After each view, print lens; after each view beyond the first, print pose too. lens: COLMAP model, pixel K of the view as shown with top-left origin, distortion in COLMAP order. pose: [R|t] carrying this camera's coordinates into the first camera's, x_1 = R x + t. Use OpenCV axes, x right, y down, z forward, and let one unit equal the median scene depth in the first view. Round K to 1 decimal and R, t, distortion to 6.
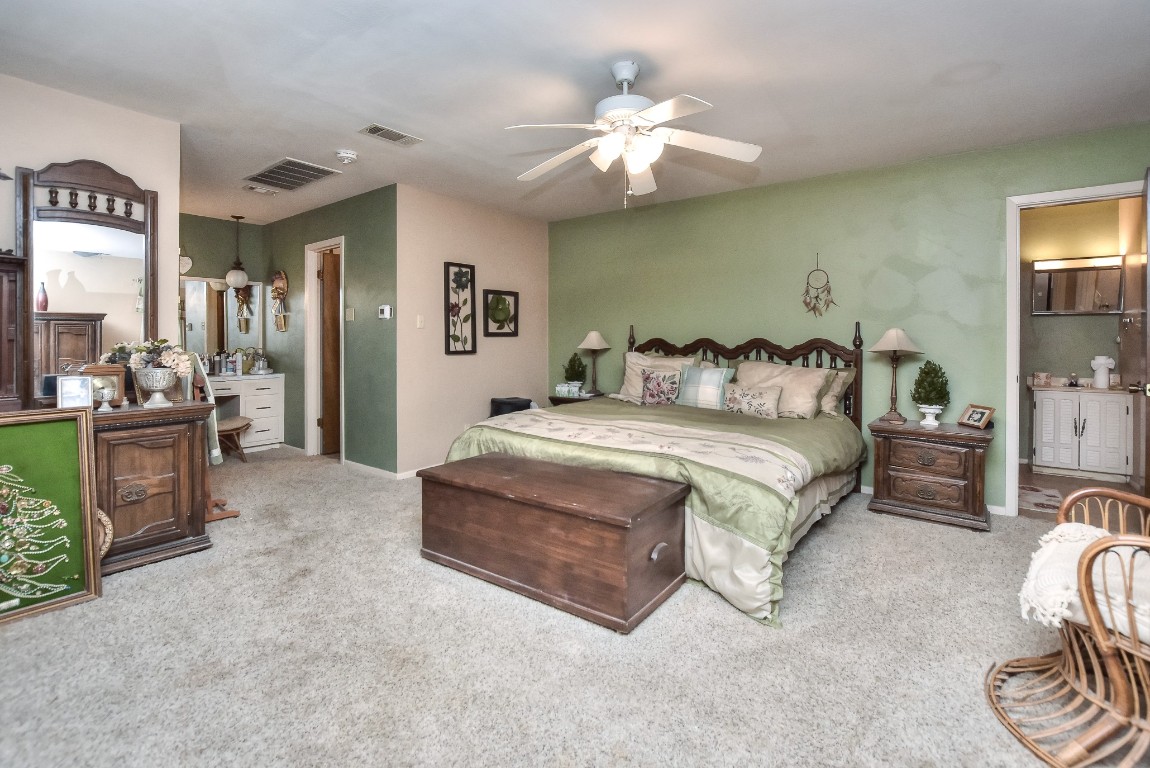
lens RADIAL K [[535.8, 0, 569.7], [0, 535.8, 359.2], [0, 0, 1]] dist [-0.016136, 0.000892]
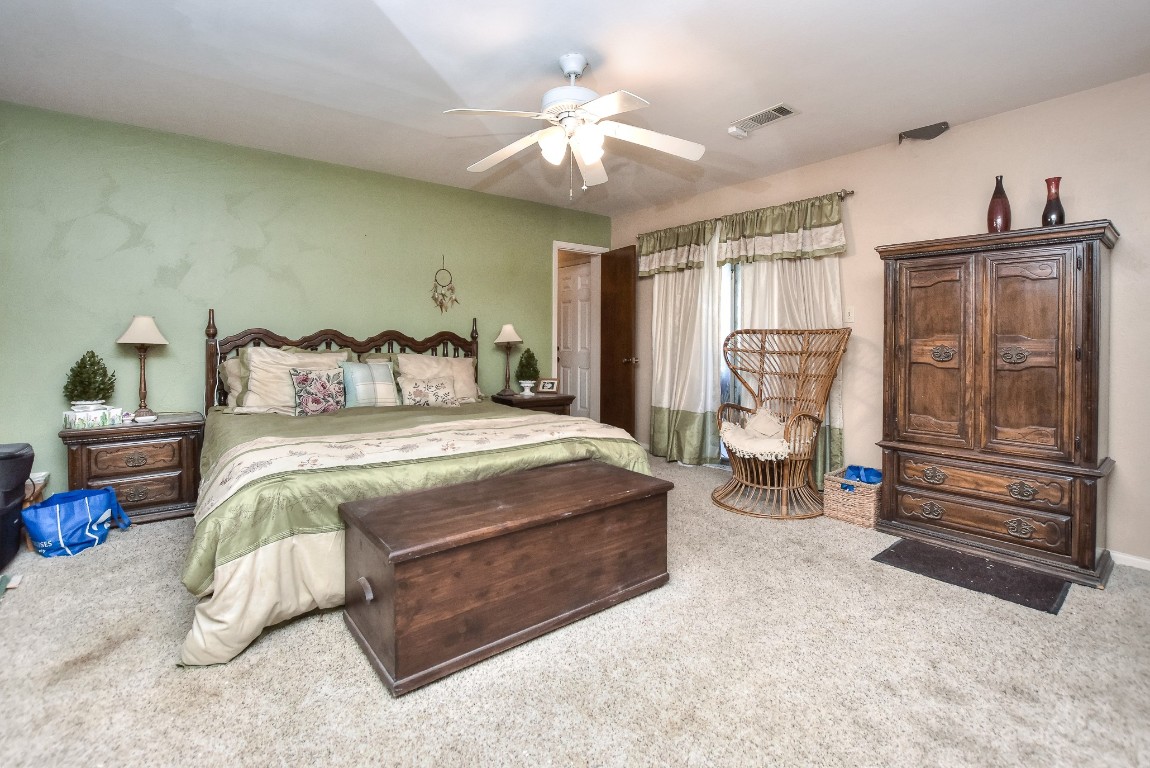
lens RADIAL K [[529.7, 0, 574.5], [0, 529.7, 373.4], [0, 0, 1]] dist [-0.001334, 0.000535]
pose [[0.243969, -0.066046, 0.967531, -0.580713], [0.022694, 0.997794, 0.062389, -0.015254], [-0.969517, 0.006737, 0.244930, 0.498274]]
